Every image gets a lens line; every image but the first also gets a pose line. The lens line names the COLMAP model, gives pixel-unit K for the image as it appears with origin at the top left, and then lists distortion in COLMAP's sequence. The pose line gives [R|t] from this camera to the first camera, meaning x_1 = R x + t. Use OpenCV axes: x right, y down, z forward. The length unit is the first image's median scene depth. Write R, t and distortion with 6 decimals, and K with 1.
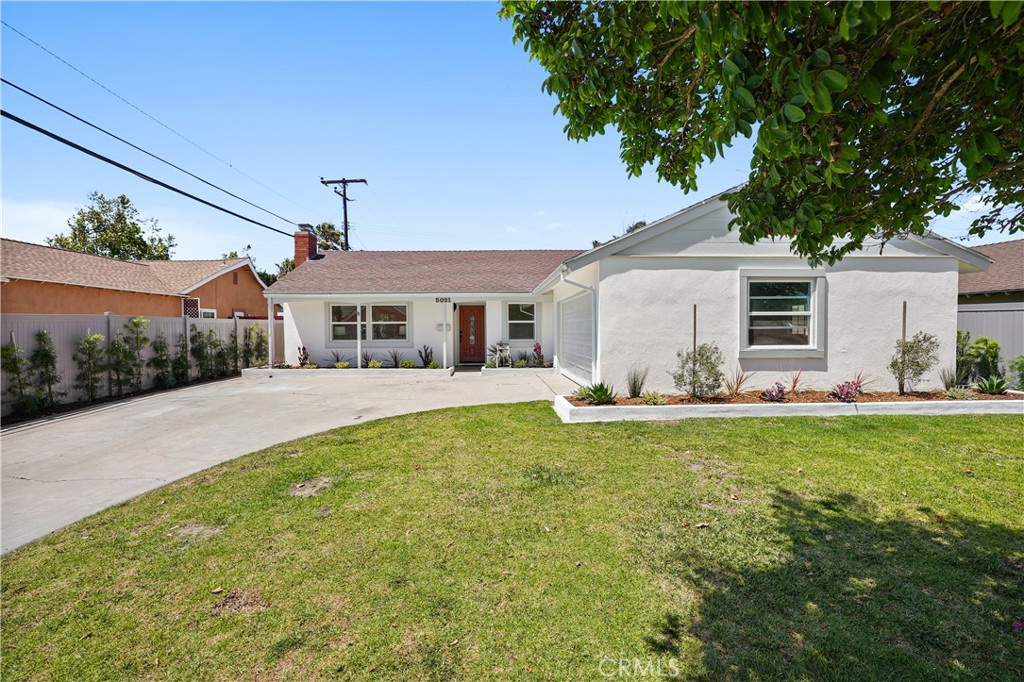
lens RADIAL K [[474.6, 0, 515.0], [0, 474.6, 347.3], [0, 0, 1]] dist [-0.009519, 0.002632]
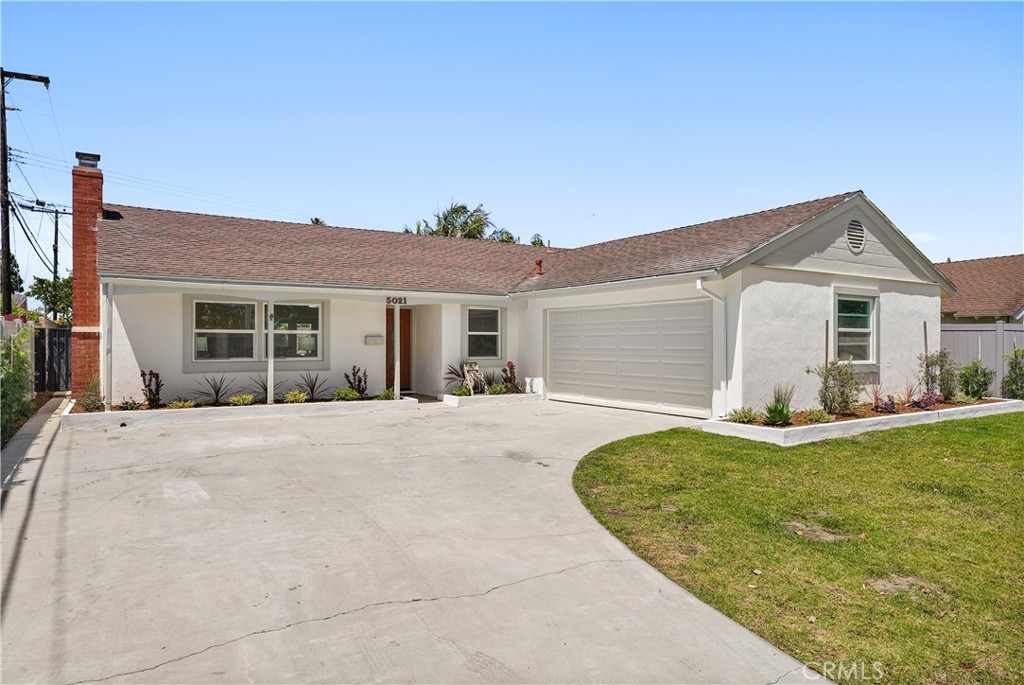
lens RADIAL K [[657.9, 0, 506.9], [0, 657.9, 349.6], [0, 0, 1]] dist [0.000331, -0.002342]
pose [[0.858244, 0.000811, 0.513241, -0.506887], [0.013234, 0.999631, -0.023710, -0.002582], [-0.513071, 0.027141, 0.857917, 0.091479]]
